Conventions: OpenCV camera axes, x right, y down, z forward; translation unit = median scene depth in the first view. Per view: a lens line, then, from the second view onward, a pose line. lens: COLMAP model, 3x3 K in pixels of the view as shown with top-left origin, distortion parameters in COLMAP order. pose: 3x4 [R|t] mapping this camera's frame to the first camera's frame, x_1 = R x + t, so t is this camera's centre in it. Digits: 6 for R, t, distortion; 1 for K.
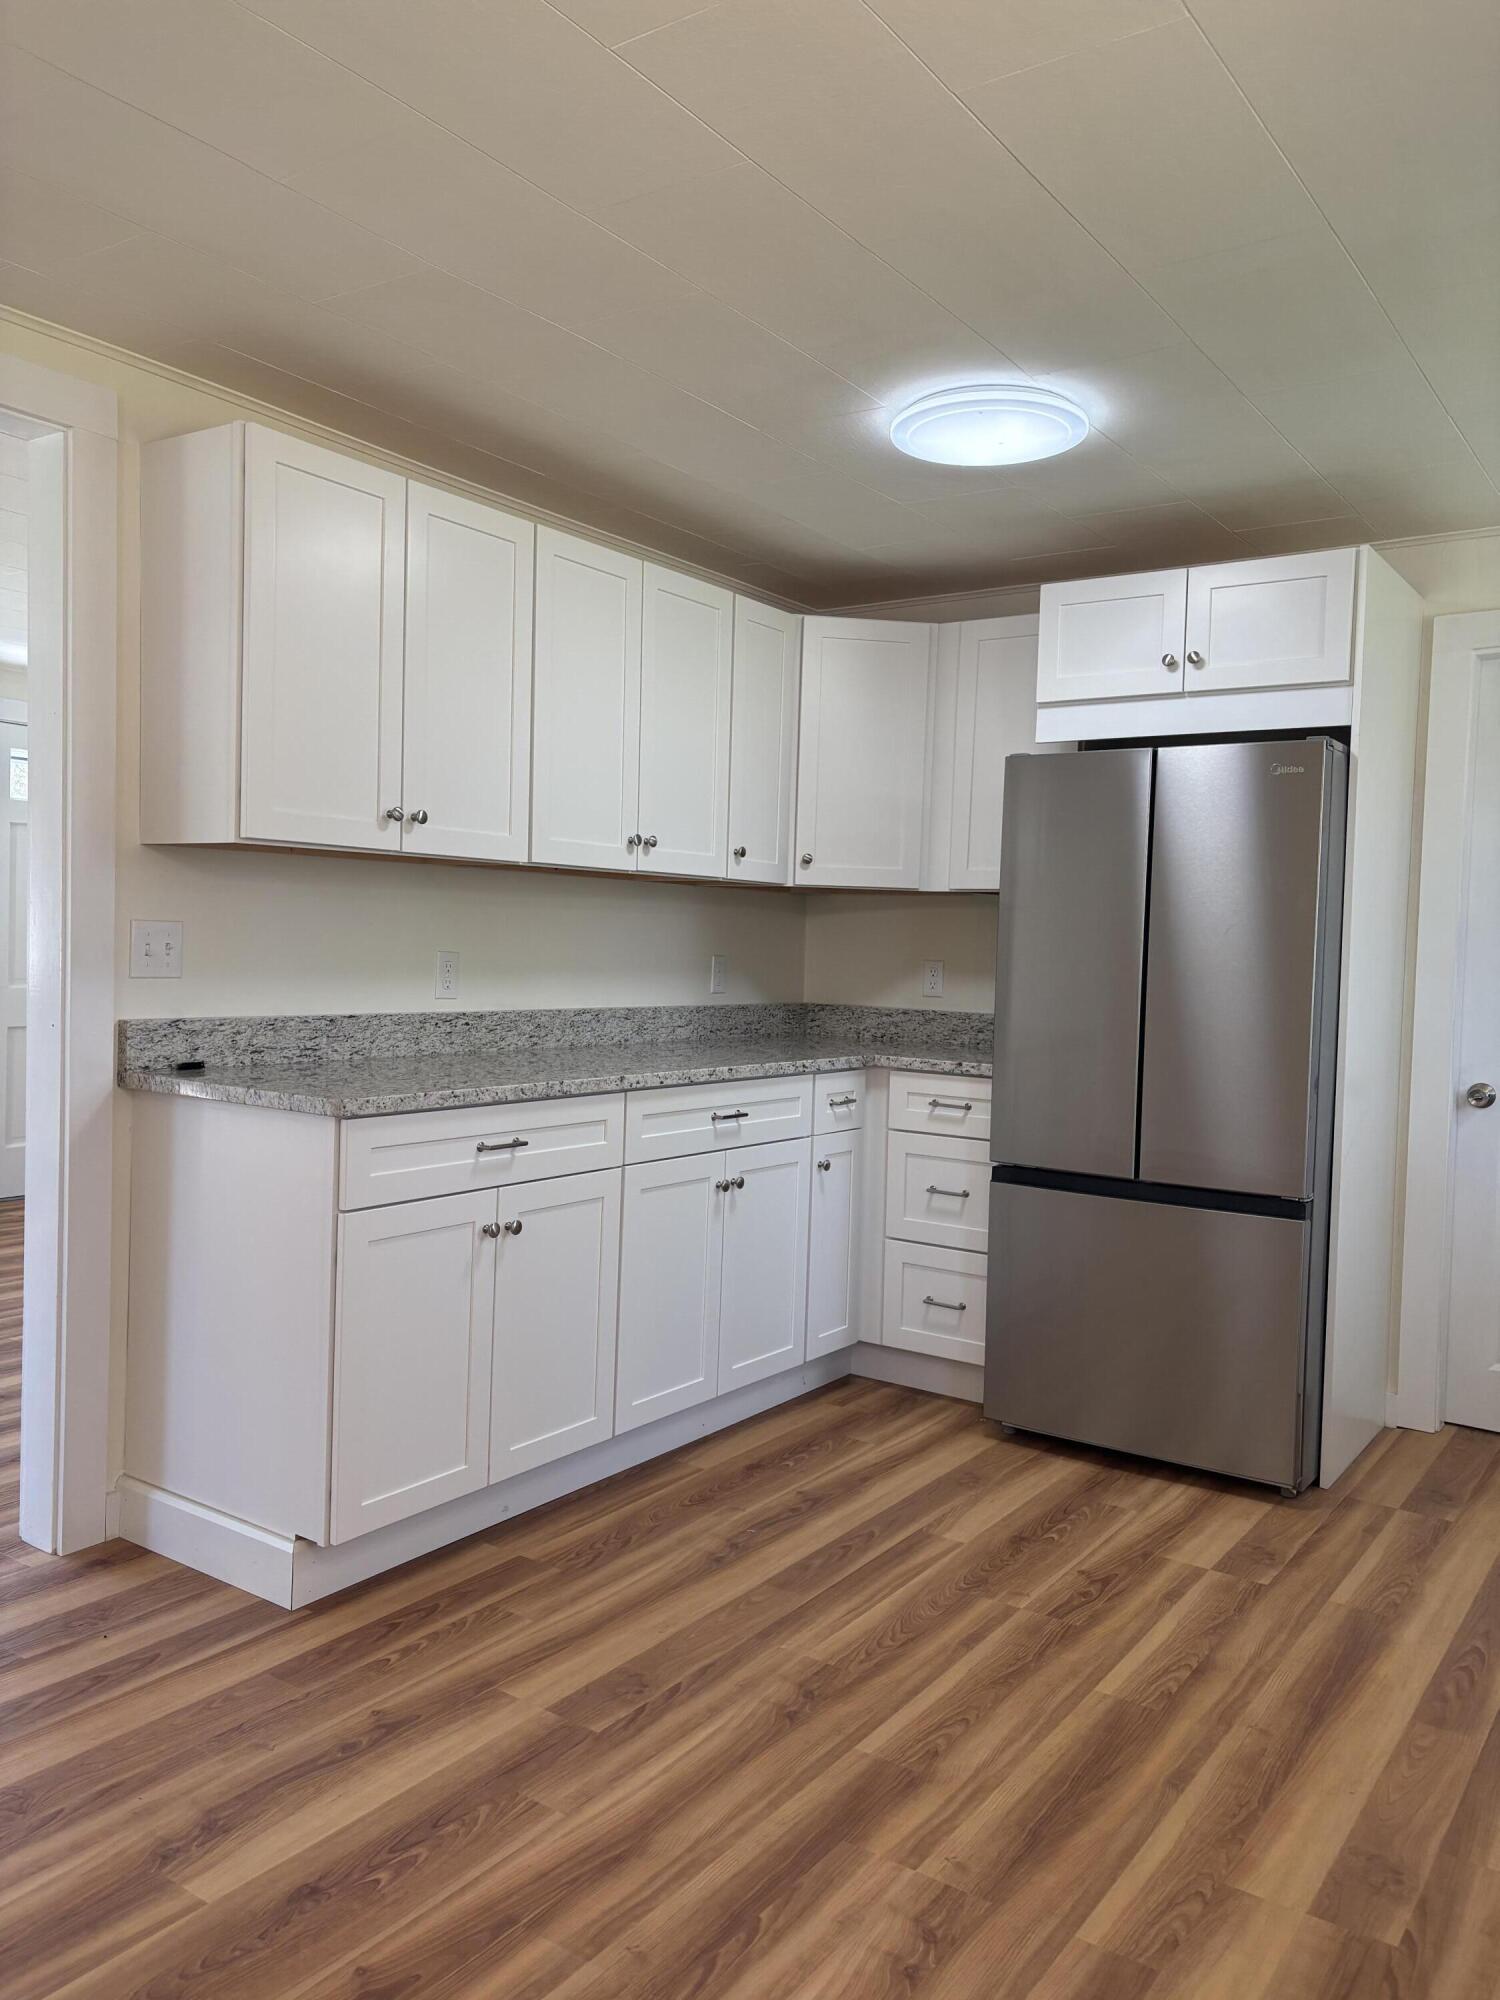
lens RADIAL K [[1518.5, 0, 742.3], [0, 1518.5, 1006.6], [0, 0, 1]] dist [0.049685, -0.016012]
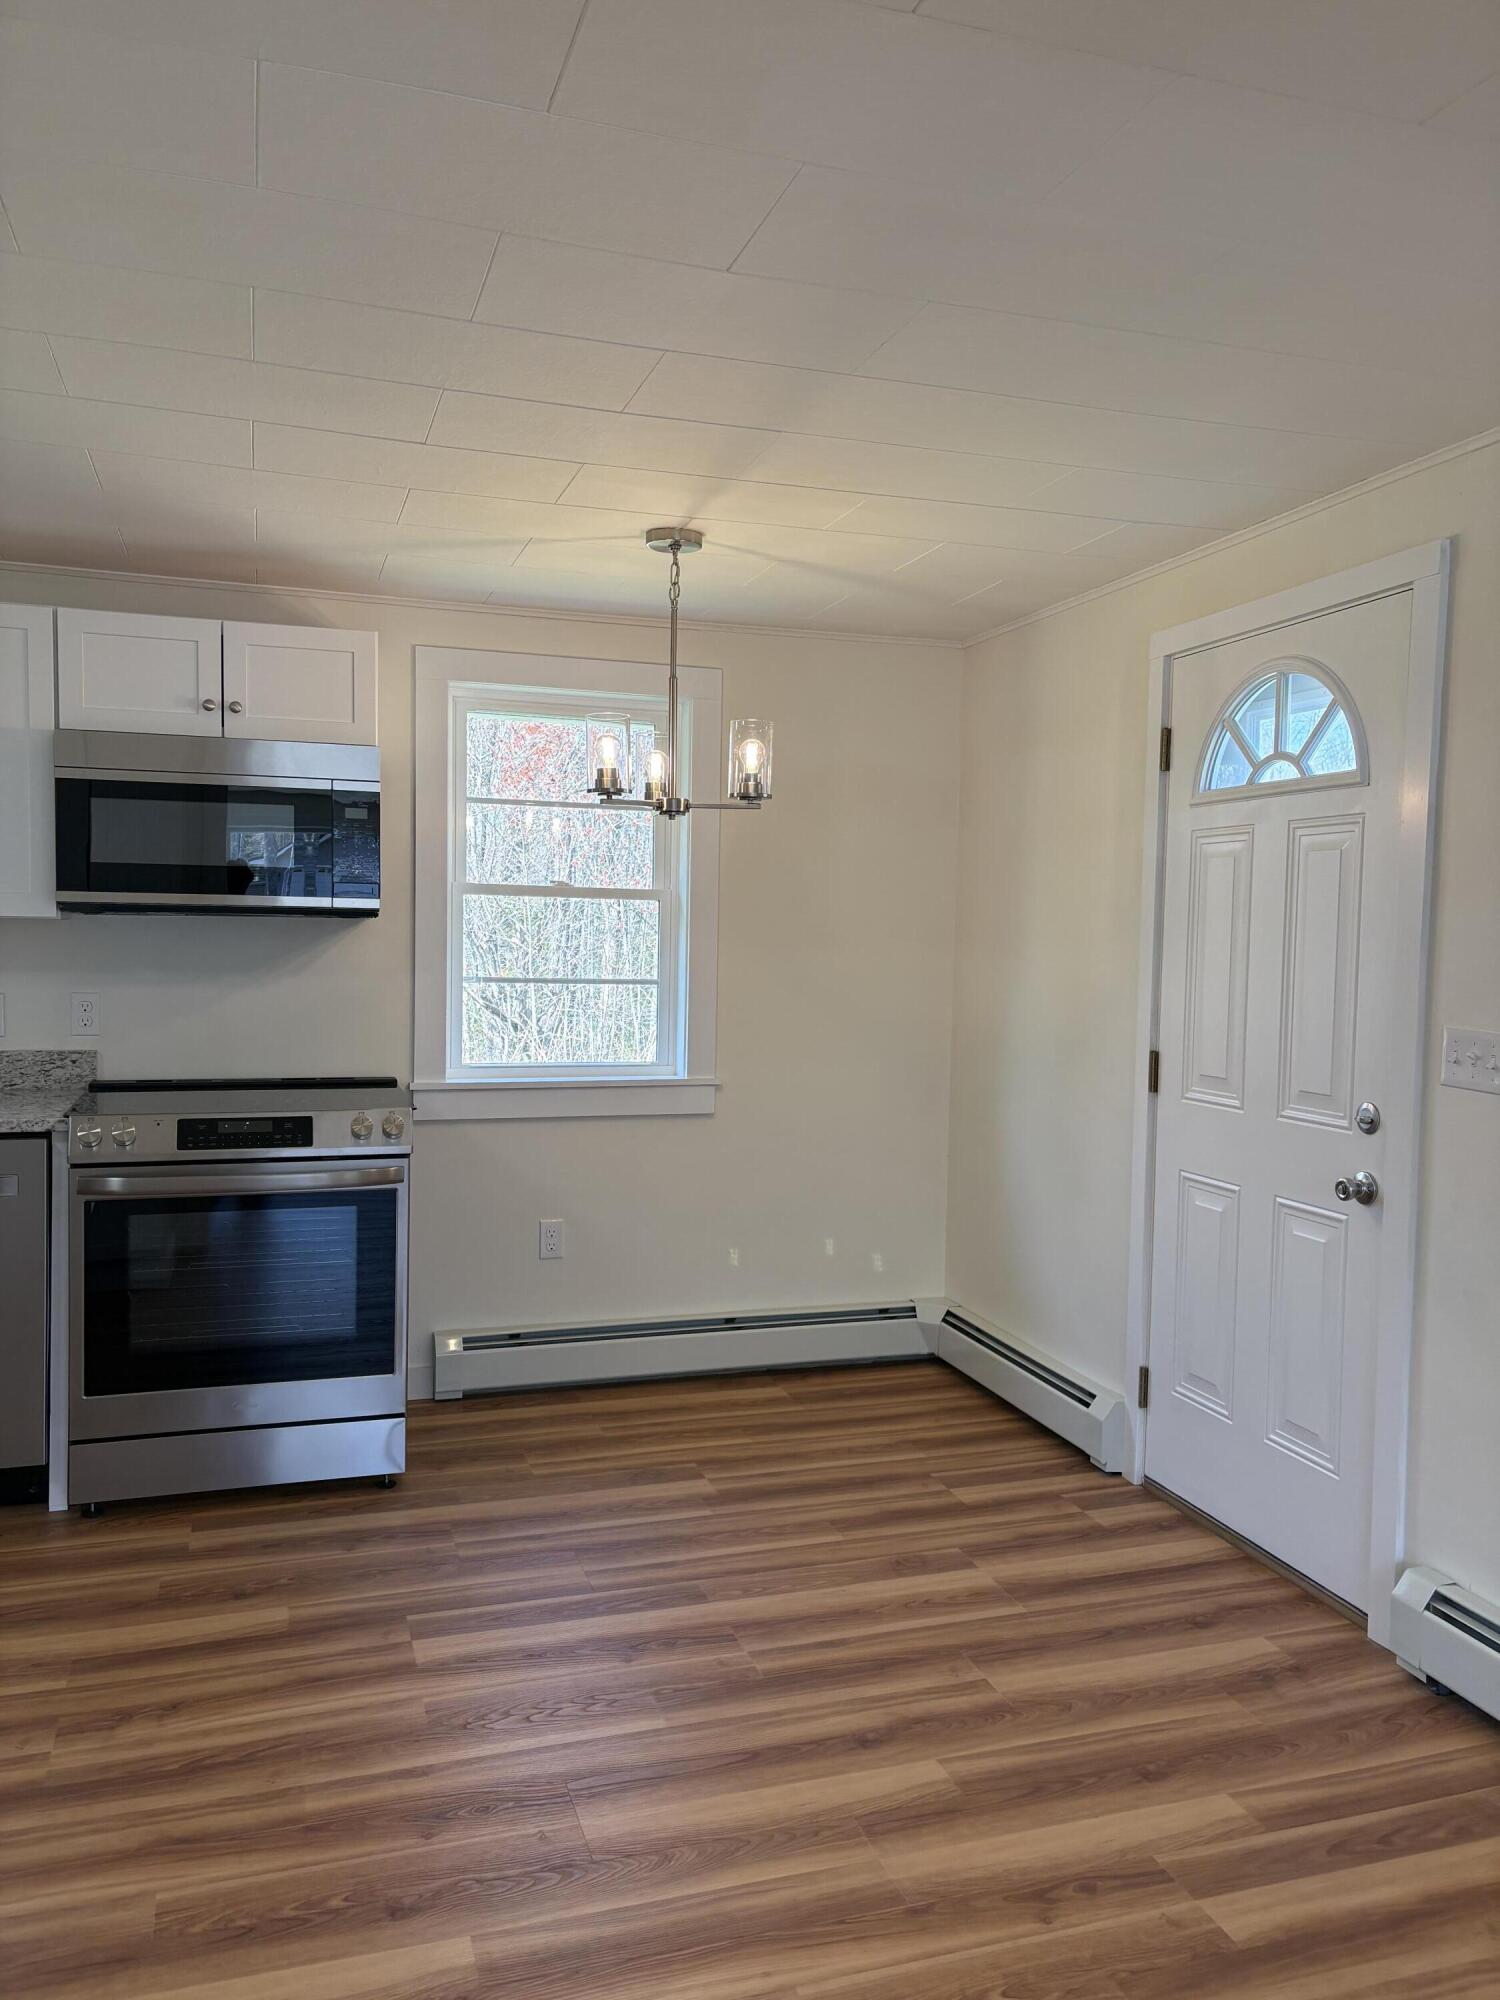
lens RADIAL K [[1518.5, 0, 743.8], [0, 1518.5, 1002.8], [0, 0, 1]] dist [0.049685, -0.016012]
pose [[-0.796429, -0.074060, 0.600179, -0.794965], [-0.018371, 0.994977, 0.098399, -0.141324], [-0.604453, 0.067342, -0.793790, 1.219106]]
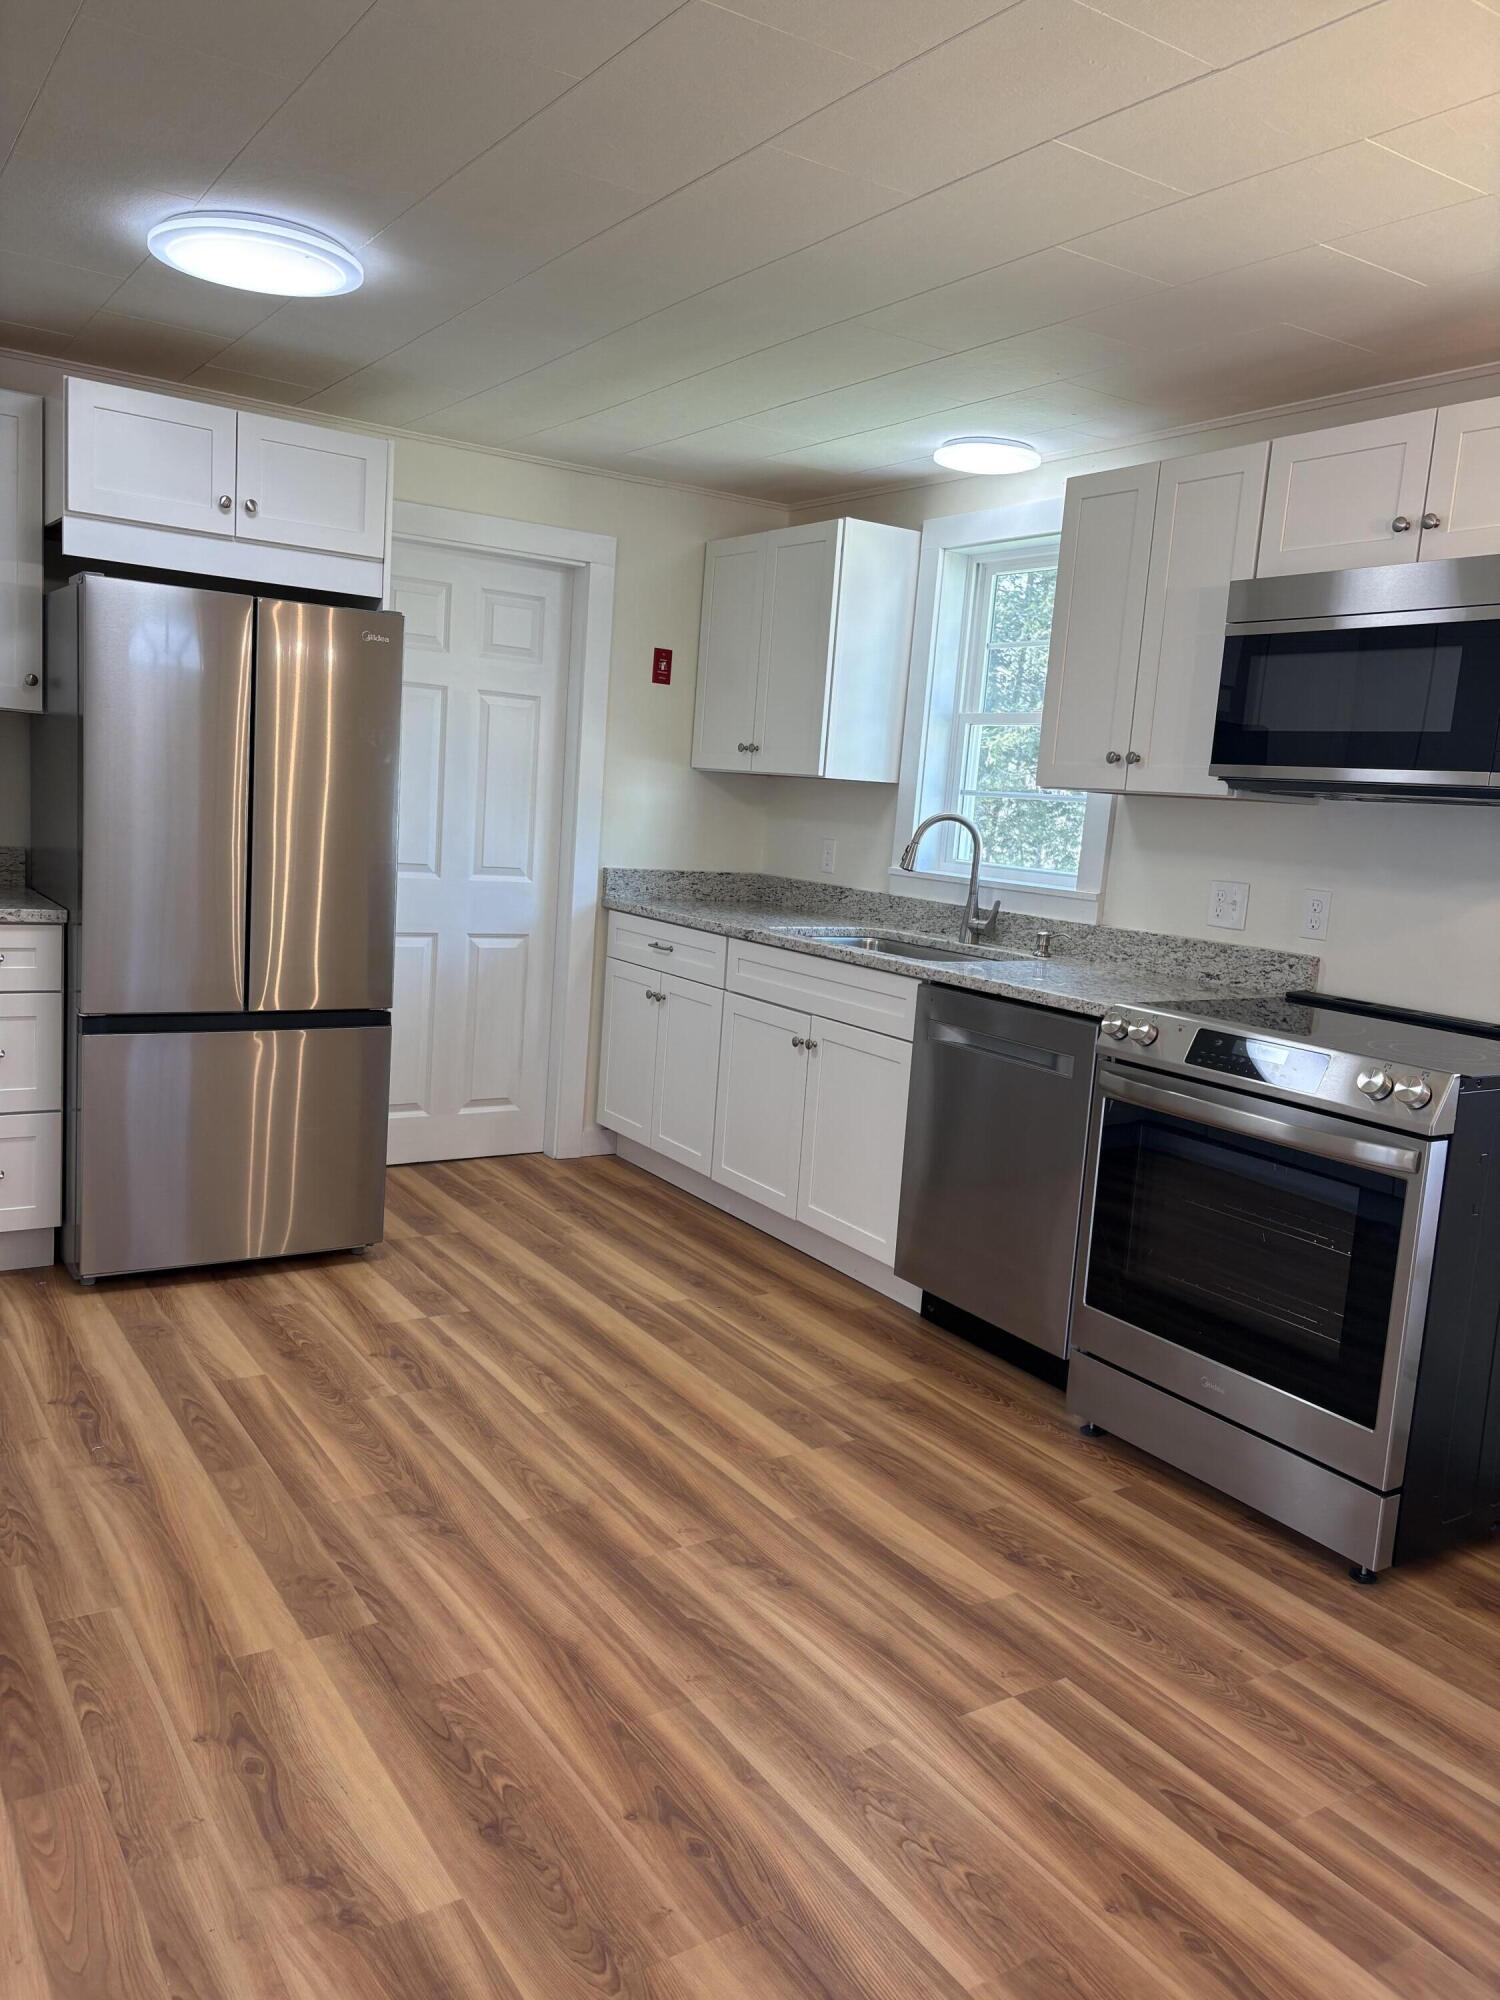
lens RADIAL K [[1518.5, 0, 741.9], [0, 1518.5, 1004.4], [0, 0, 1]] dist [0.049685, -0.016012]
pose [[0.371340, -0.131969, 0.919071, -0.769210], [-0.024989, 0.988069, 0.151973, -0.080364], [-0.928161, -0.079400, 0.363611, 0.381039]]
